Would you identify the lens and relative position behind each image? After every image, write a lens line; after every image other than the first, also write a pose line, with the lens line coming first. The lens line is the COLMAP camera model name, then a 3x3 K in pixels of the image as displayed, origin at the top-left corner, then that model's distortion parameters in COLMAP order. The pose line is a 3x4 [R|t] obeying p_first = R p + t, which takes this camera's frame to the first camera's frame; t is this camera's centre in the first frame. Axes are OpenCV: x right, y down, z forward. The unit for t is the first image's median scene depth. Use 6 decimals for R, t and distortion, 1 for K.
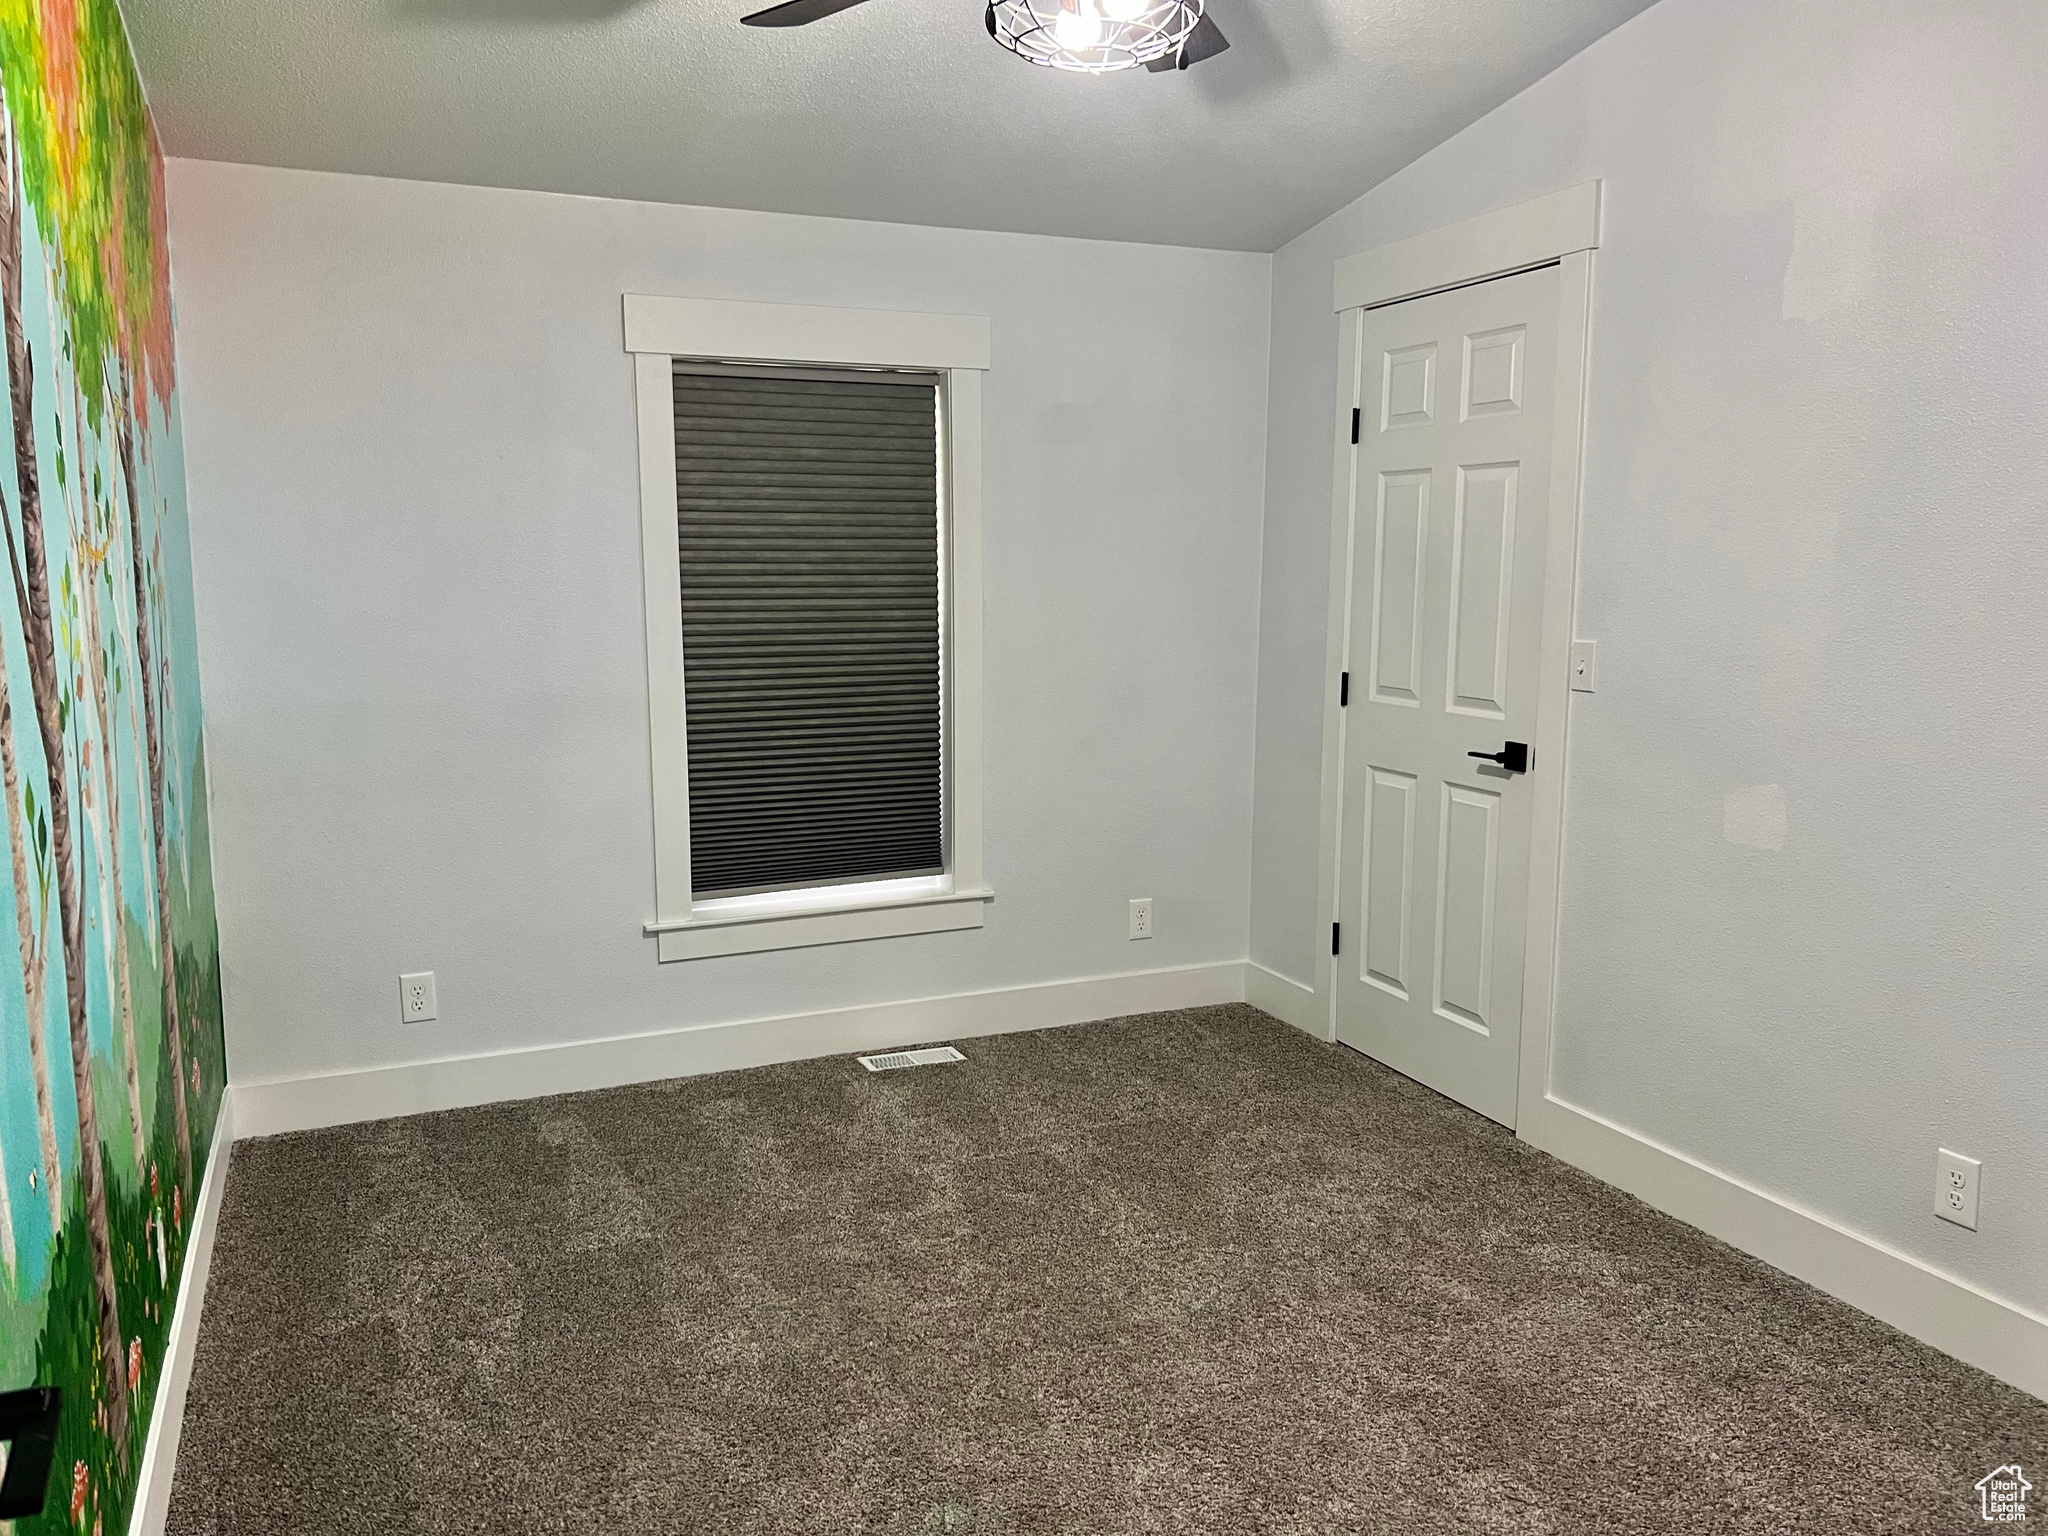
lens RADIAL K [[1515.4, 0, 1024.8], [0, 1515.4, 769.8], [0, 0, 1]] dist [0.029098, -0.041770]
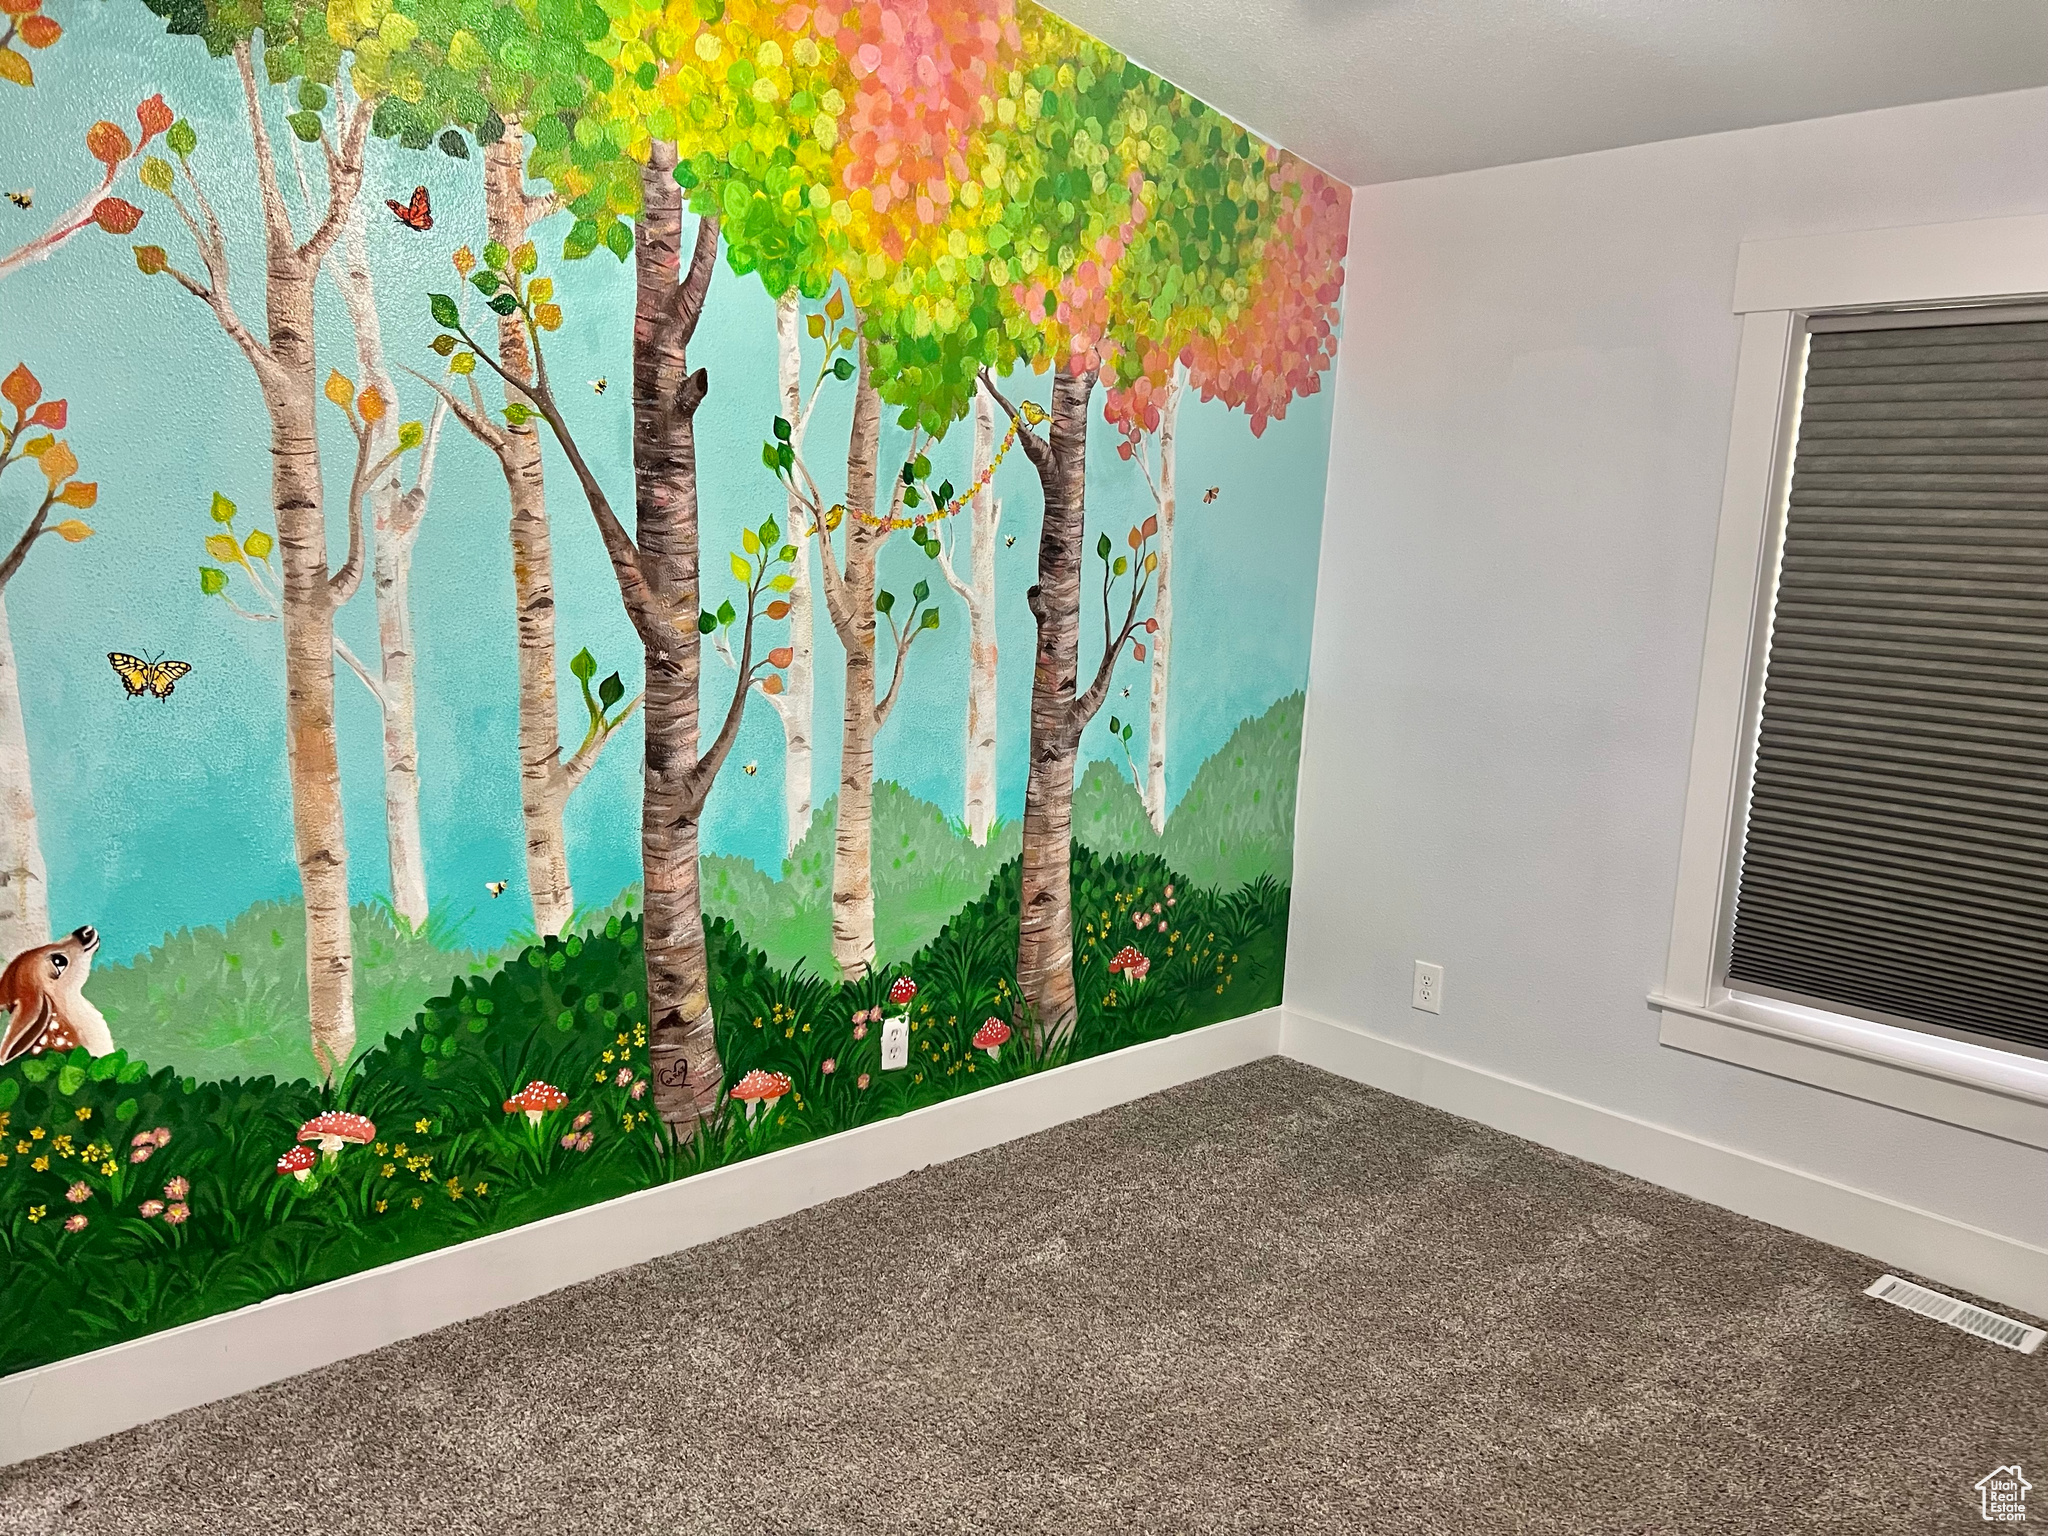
lens RADIAL K [[1515.4, 0, 1025.5], [0, 1515.4, 767.6], [0, 0, 1]] dist [0.029098, -0.041770]
pose [[0.331920, 0.160935, -0.929478, 0.397865], [-0.175560, 0.978663, 0.106758, -0.049961], [0.926827, 0.127744, 0.353092, 0.357492]]
